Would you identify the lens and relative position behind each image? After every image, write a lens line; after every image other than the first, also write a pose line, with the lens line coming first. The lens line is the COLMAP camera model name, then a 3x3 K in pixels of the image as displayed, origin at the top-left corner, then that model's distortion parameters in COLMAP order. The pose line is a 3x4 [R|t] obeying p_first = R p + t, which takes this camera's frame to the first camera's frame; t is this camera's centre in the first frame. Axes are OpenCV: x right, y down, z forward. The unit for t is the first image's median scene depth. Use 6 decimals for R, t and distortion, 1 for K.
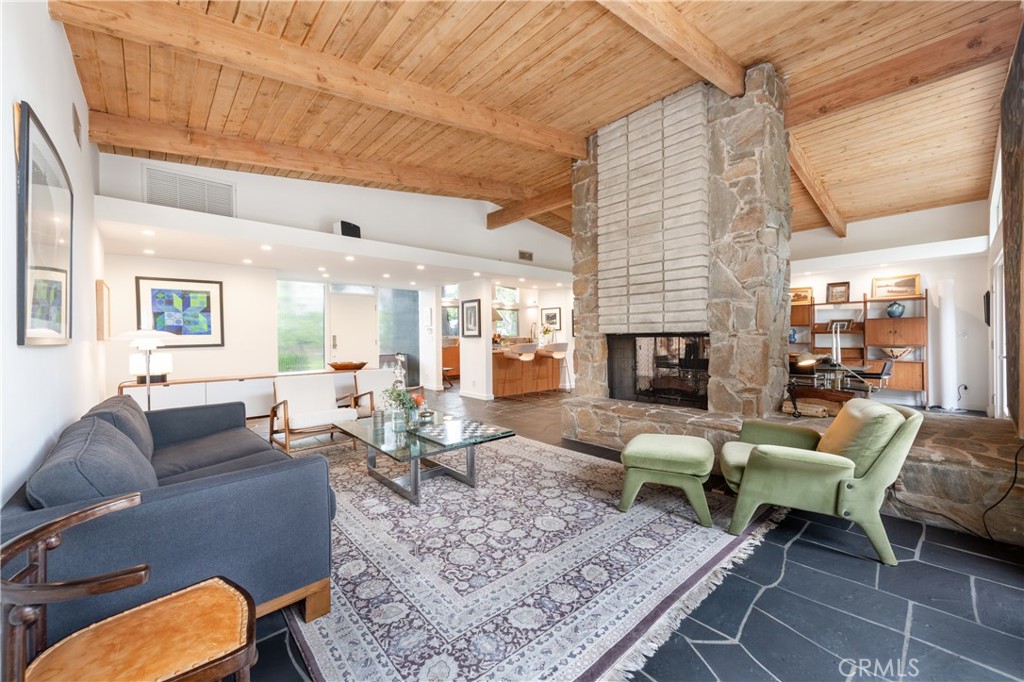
lens RADIAL K [[403.4, 0, 511.9], [0, 403.4, 335.6], [0, 0, 1]] dist [0.005619, -0.000355]
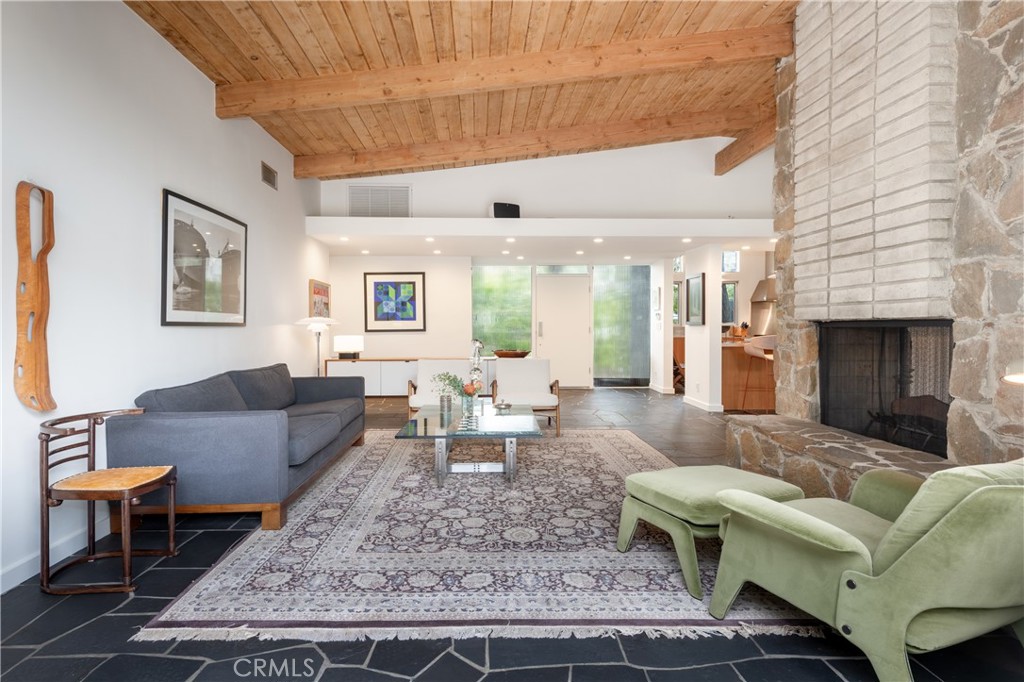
lens RADIAL K [[530.4, 0, 508.8], [0, 530.4, 324.8], [0, 0, 1]] dist [0.022902, -0.018709]
pose [[0.771794, 0.007536, -0.635829, 0.501146], [-0.004897, 0.999971, 0.005908, -0.001090], [0.635854, -0.001446, 0.771808, 0.052456]]
